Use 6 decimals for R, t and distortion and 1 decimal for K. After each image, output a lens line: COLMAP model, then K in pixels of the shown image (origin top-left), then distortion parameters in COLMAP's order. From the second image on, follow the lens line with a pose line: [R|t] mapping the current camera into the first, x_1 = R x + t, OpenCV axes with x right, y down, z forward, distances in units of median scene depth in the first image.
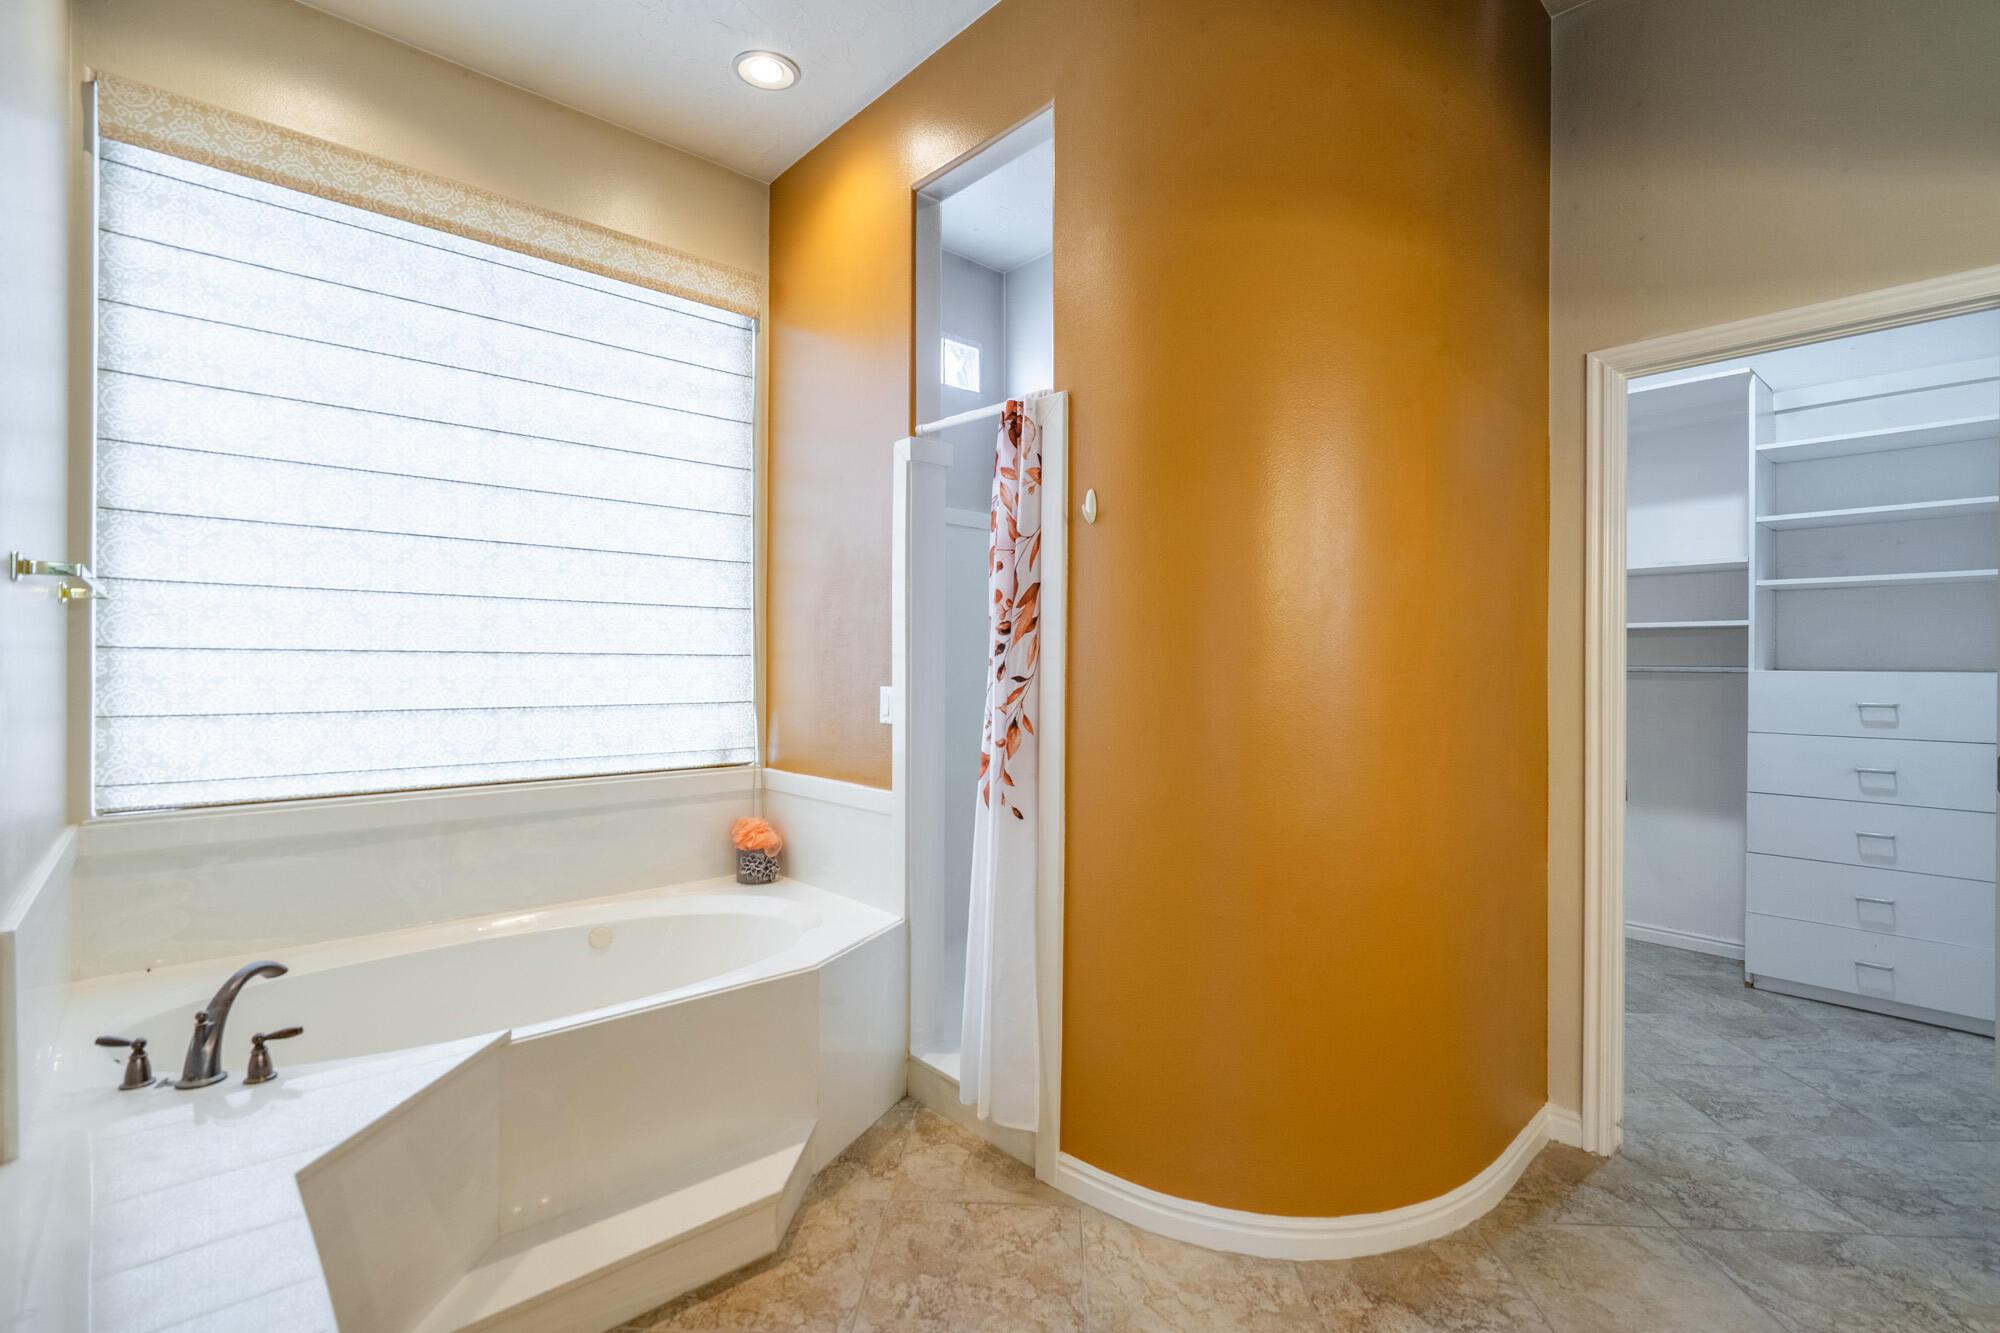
lens RADIAL K [[928.1, 0, 1000.7], [0, 928.1, 661.0], [0, 0, 1]] dist [-0.001625, 0.000953]
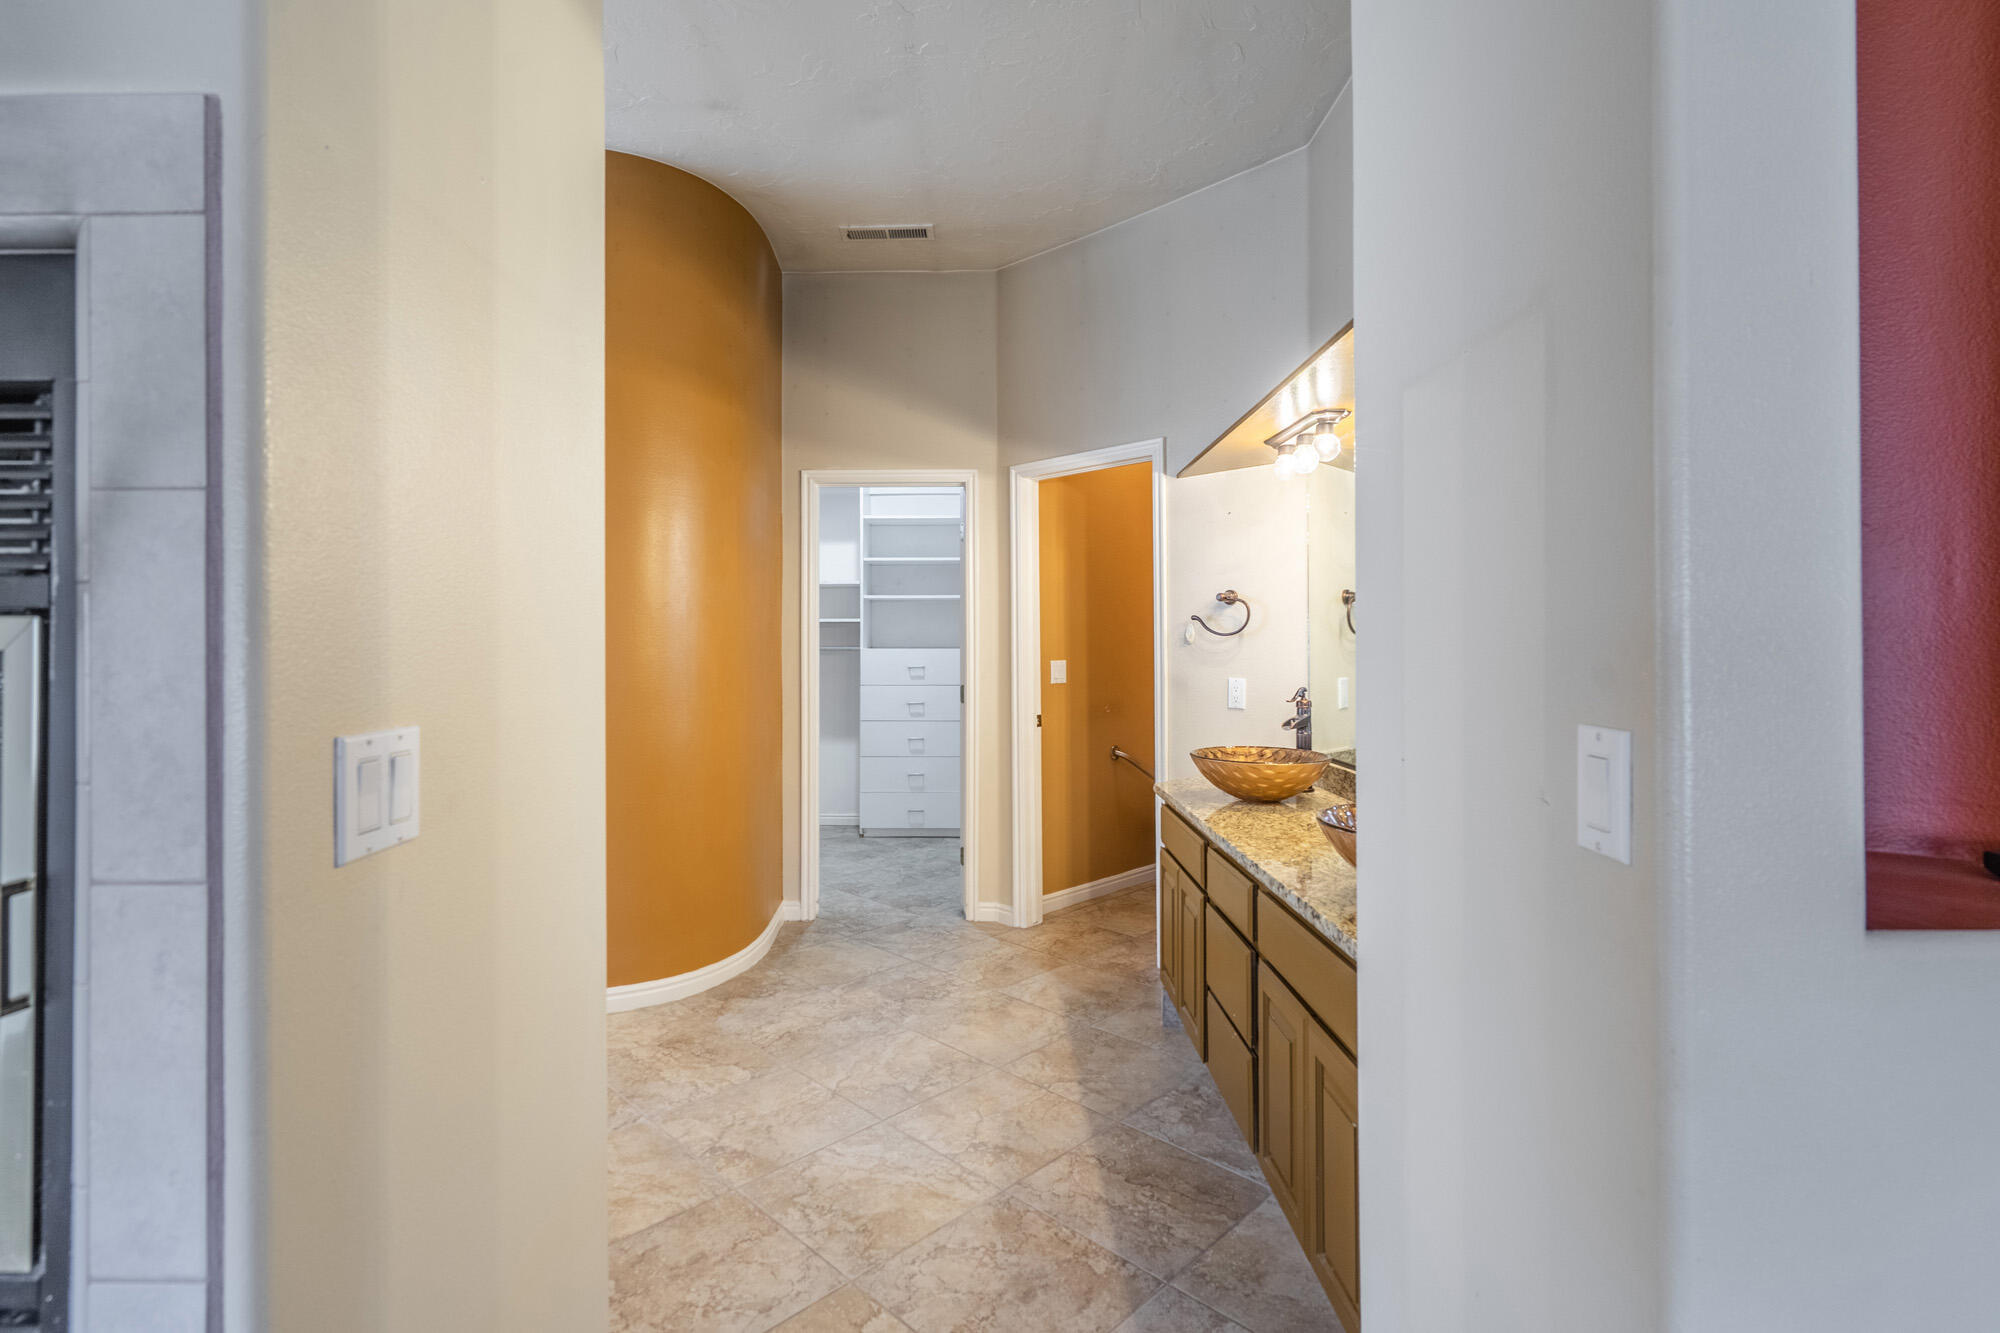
lens RADIAL K [[928.1, 0, 986.4], [0, 928.1, 648.0], [0, 0, 1]] dist [-0.001625, 0.000953]
pose [[0.663921, -0.008464, 0.747755, -0.443539], [0.003314, 0.999959, 0.008377, -0.006149], [-0.747795, -0.003083, 0.663922, -0.424709]]
